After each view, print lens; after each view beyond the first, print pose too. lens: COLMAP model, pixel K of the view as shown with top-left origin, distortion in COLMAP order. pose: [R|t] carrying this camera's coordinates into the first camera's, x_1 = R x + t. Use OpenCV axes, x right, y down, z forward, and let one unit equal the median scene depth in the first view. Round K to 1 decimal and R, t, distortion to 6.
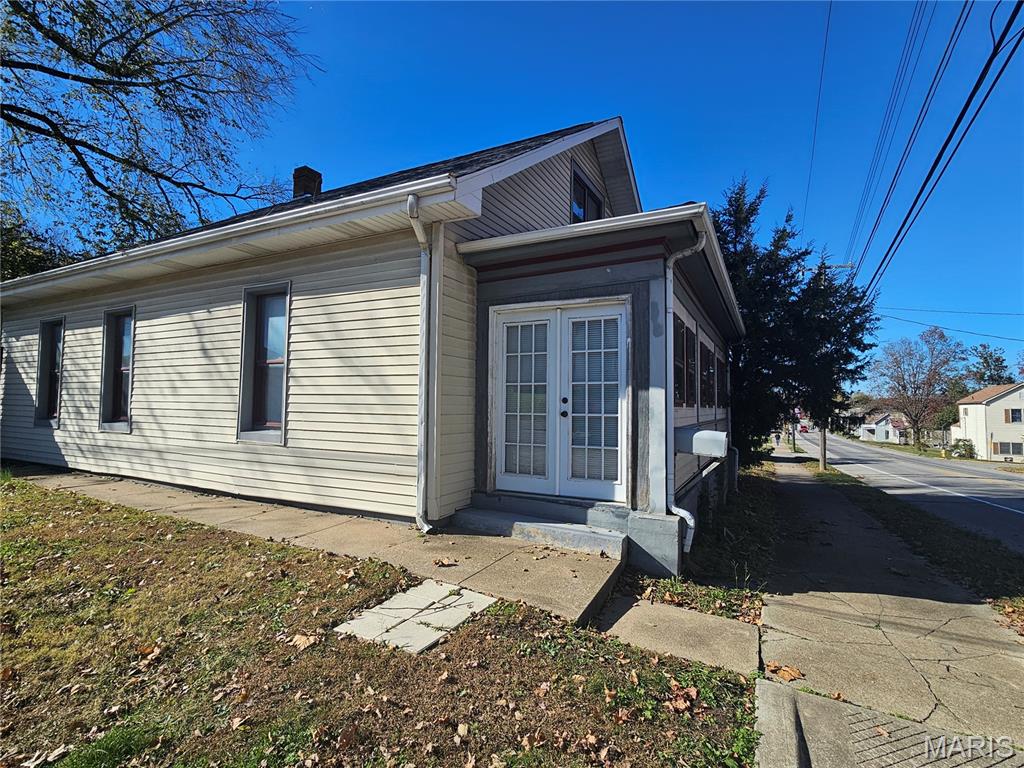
lens RADIAL K [[524.4, 0, 510.8], [0, 524.4, 384.9], [0, 0, 1]] dist [0.002547, -0.000293]
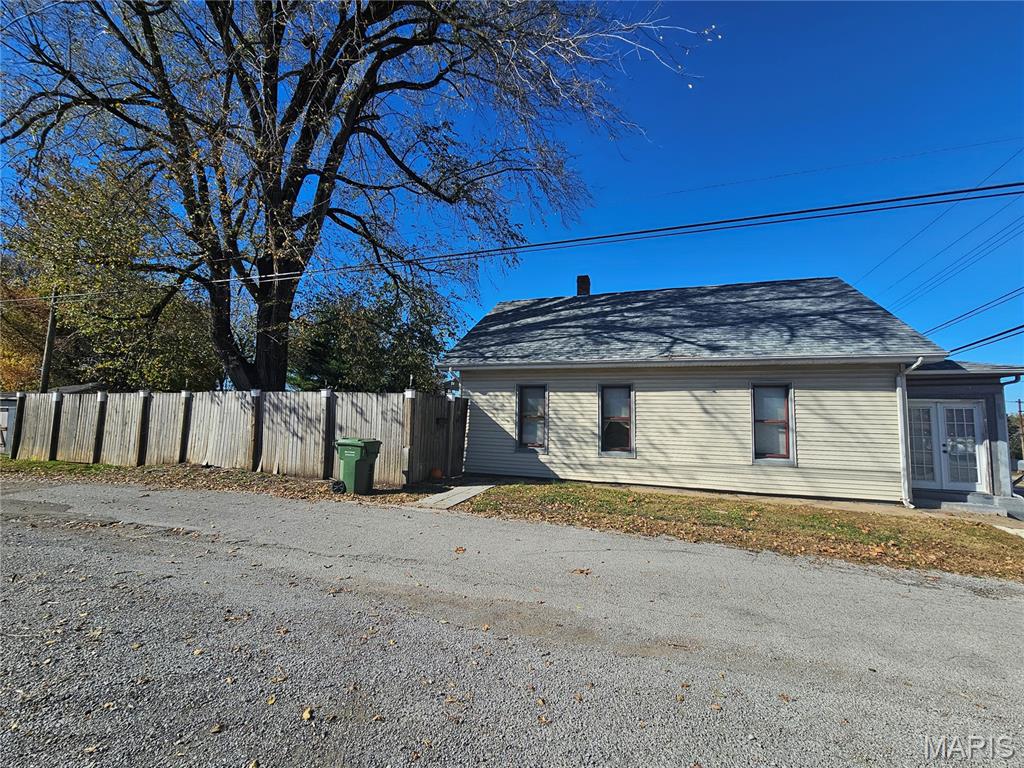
lens RADIAL K [[419.2, 0, 511.0], [0, 419.2, 385.5], [0, 0, 1]] dist [0.003622, 0.000147]
pose [[0.985798, 0.016575, 0.167117, -1.717938], [-0.012800, 0.999639, -0.023639, -0.134650], [-0.167449, 0.021164, 0.985654, -0.367255]]
